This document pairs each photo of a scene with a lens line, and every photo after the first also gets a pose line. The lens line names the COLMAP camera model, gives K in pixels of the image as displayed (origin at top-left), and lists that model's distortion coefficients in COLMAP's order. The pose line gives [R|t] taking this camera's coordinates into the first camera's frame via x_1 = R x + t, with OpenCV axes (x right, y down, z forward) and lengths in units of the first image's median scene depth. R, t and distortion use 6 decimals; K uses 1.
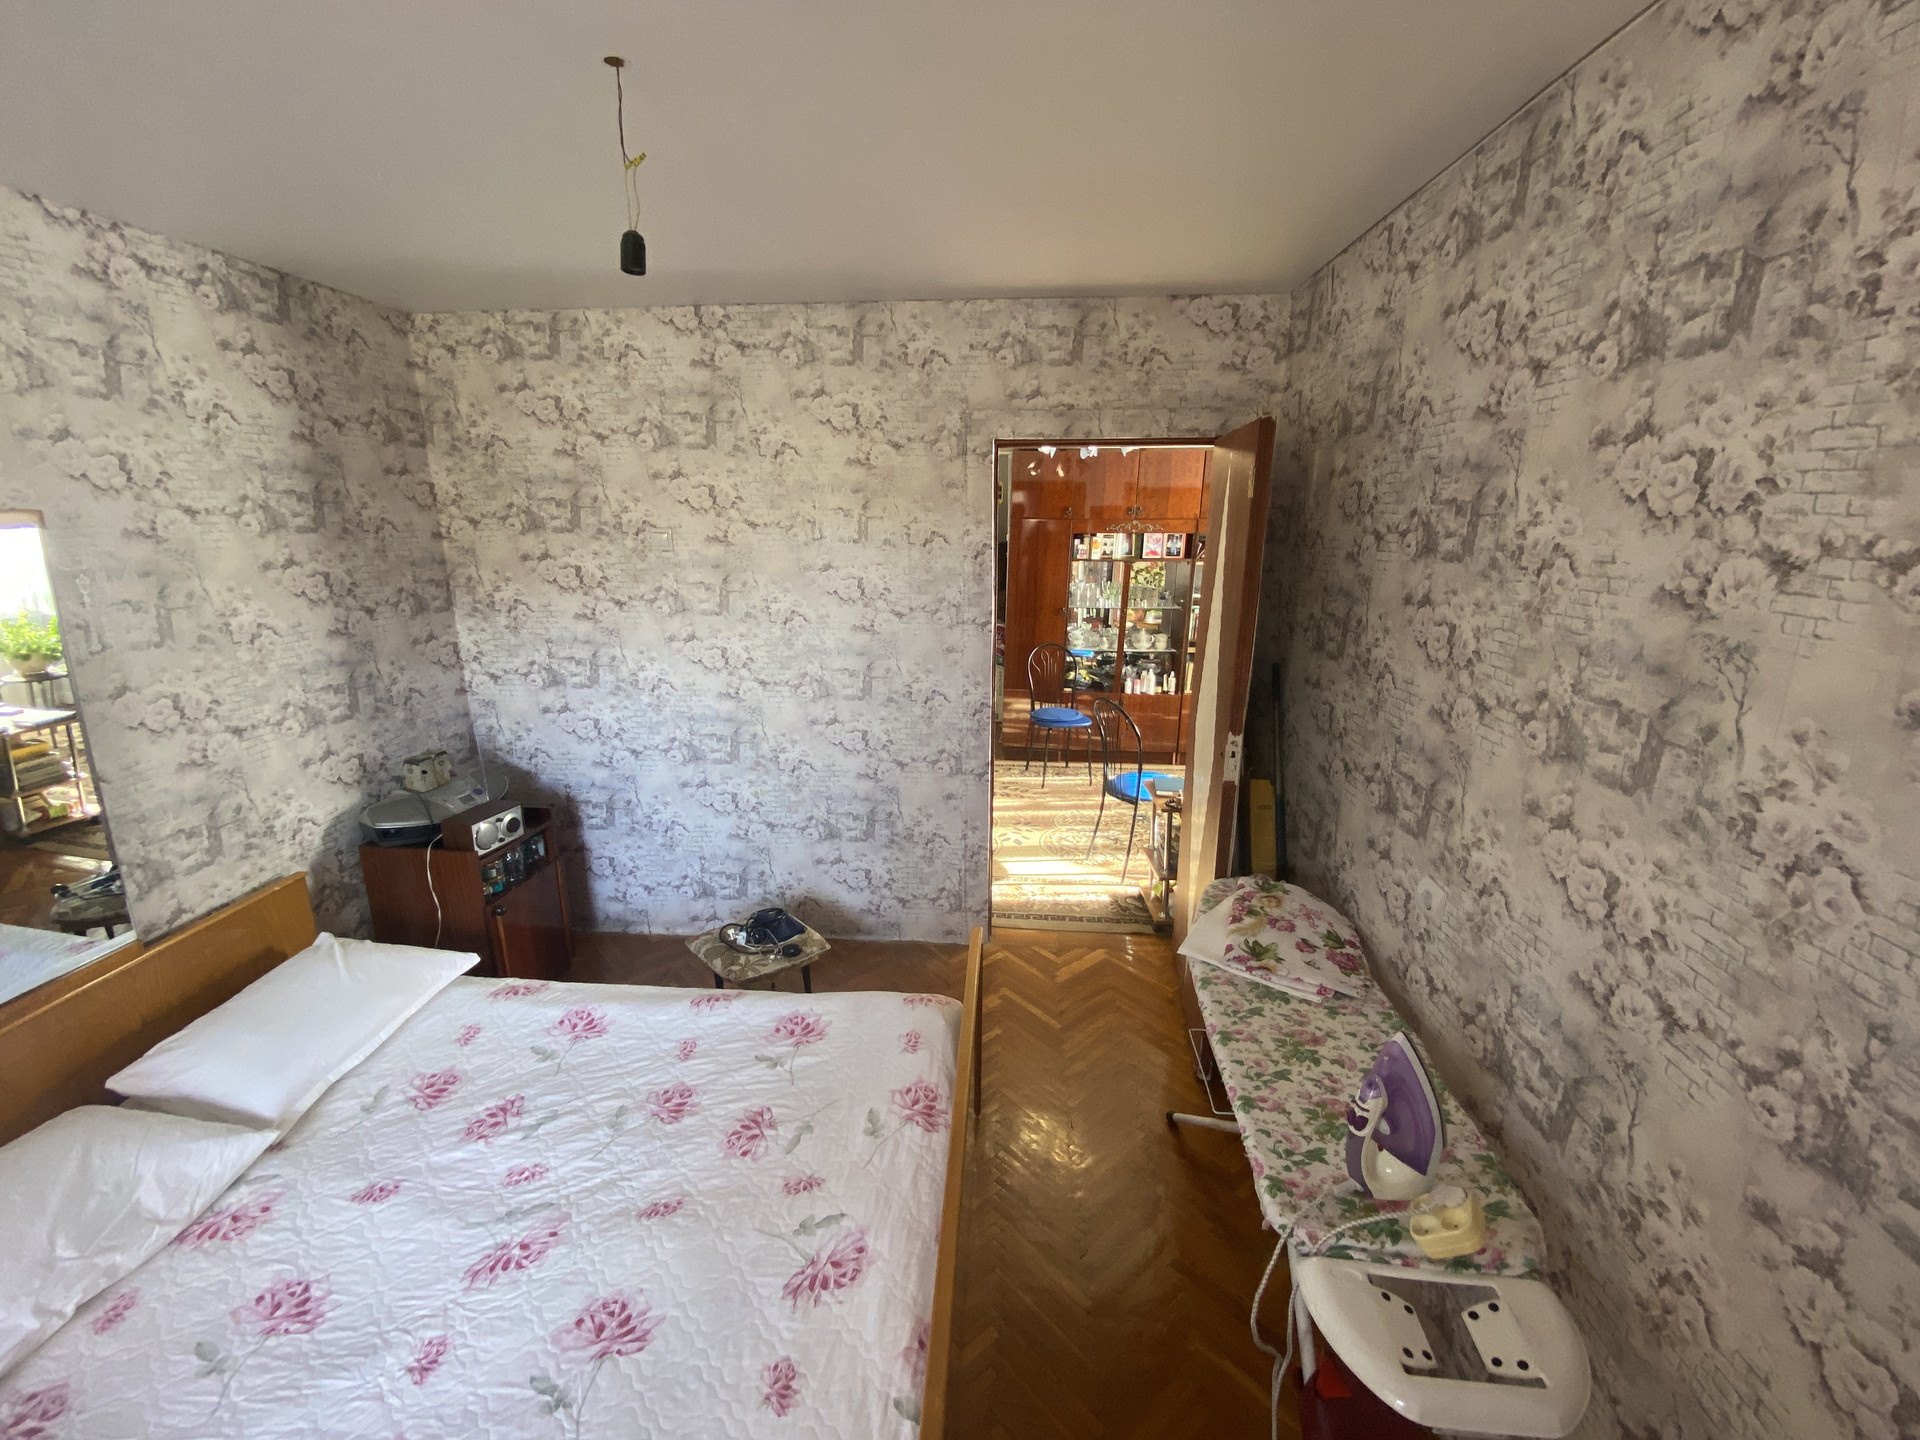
lens RADIAL K [[784.2, 0, 955.4], [0, 784.2, 724.7], [0, 0, 1]] dist [-0.003726, -0.010279]
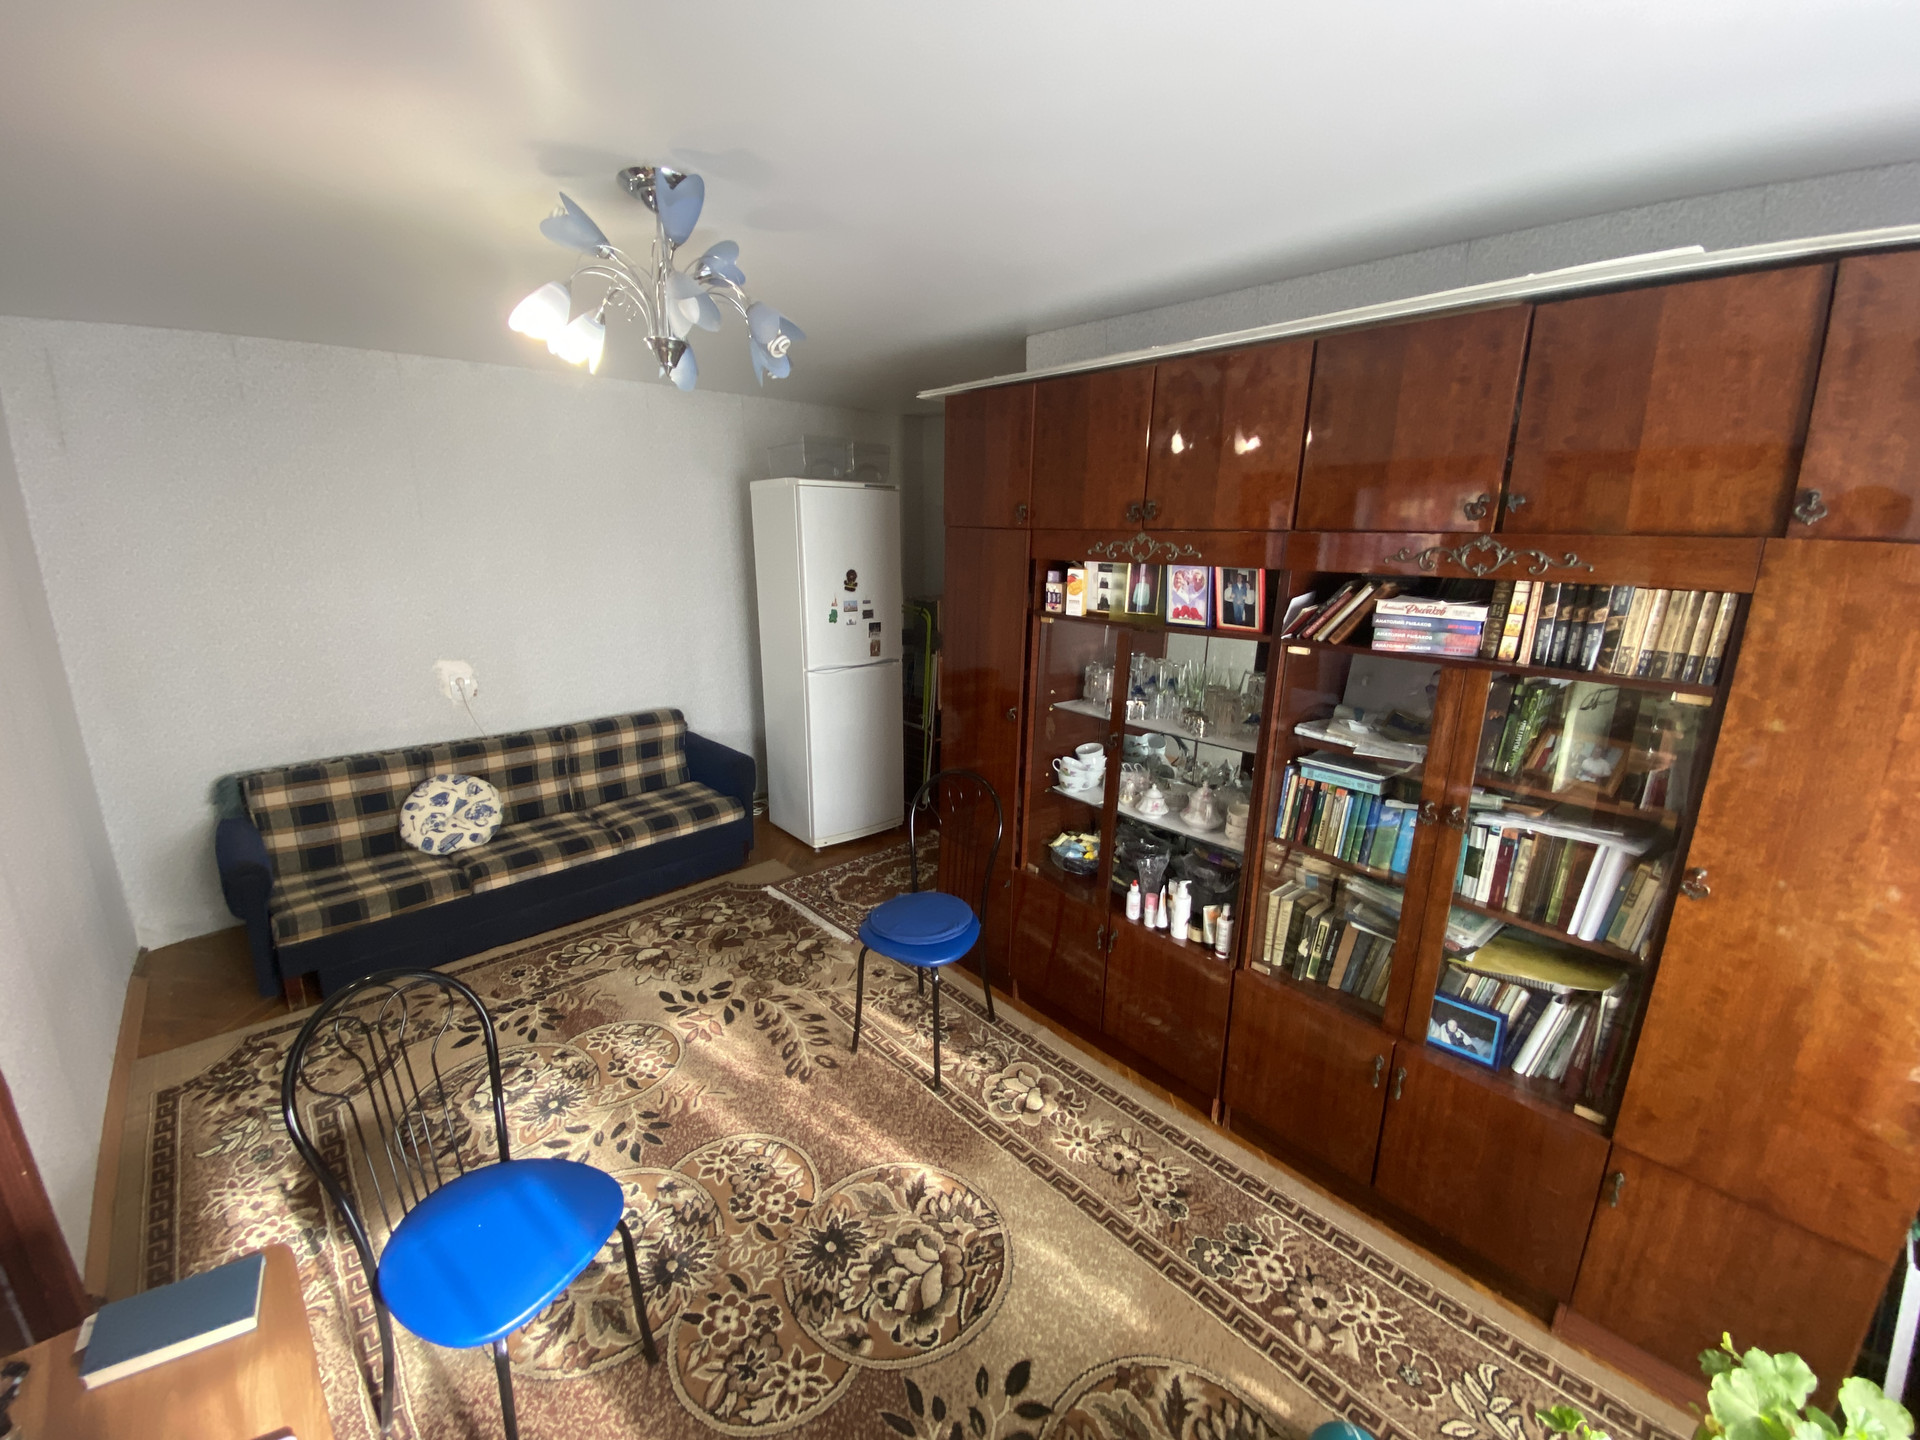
lens RADIAL K [[784.2, 0, 957.9], [0, 784.2, 703.5], [0, 0, 1]] dist [-0.003726, -0.010279]
pose [[0.740083, 0.154724, -0.654475, 0.423678], [-0.182536, 0.982857, 0.025945, -0.154803], [0.647269, 0.100264, 0.755639, 0.590930]]
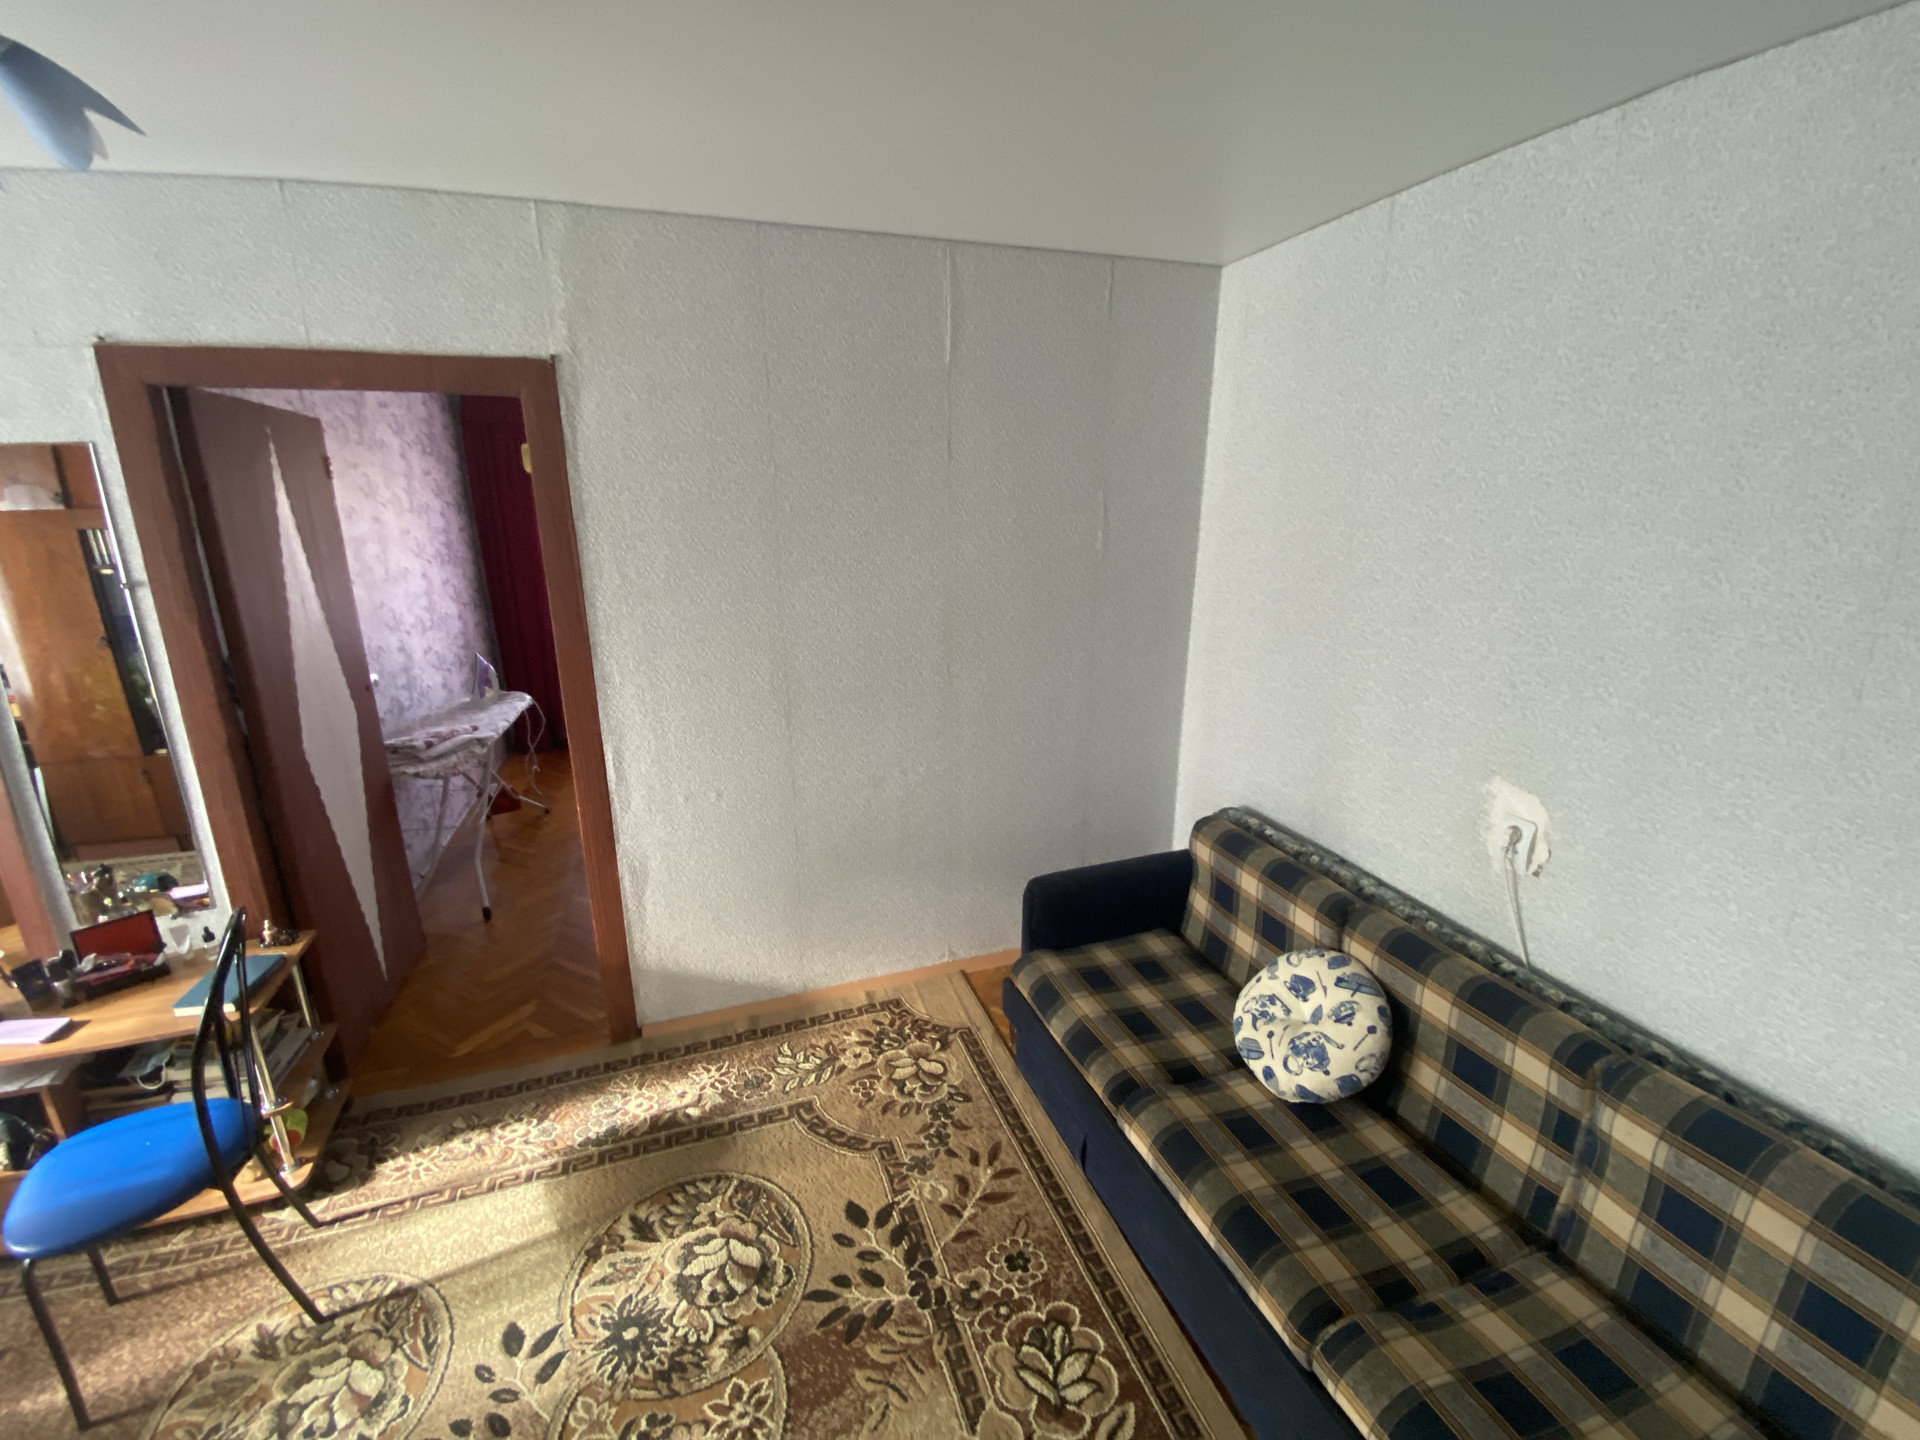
lens RADIAL K [[784.2, 0, 962.4], [0, 784.2, 701.7], [0, 0, 1]] dist [-0.003726, -0.010279]
pose [[-0.909410, 0.096684, -0.404506, -0.004575], [-0.119202, 0.871208, 0.476223, -0.254274], [0.398452, 0.481300, -0.780760, 0.958118]]
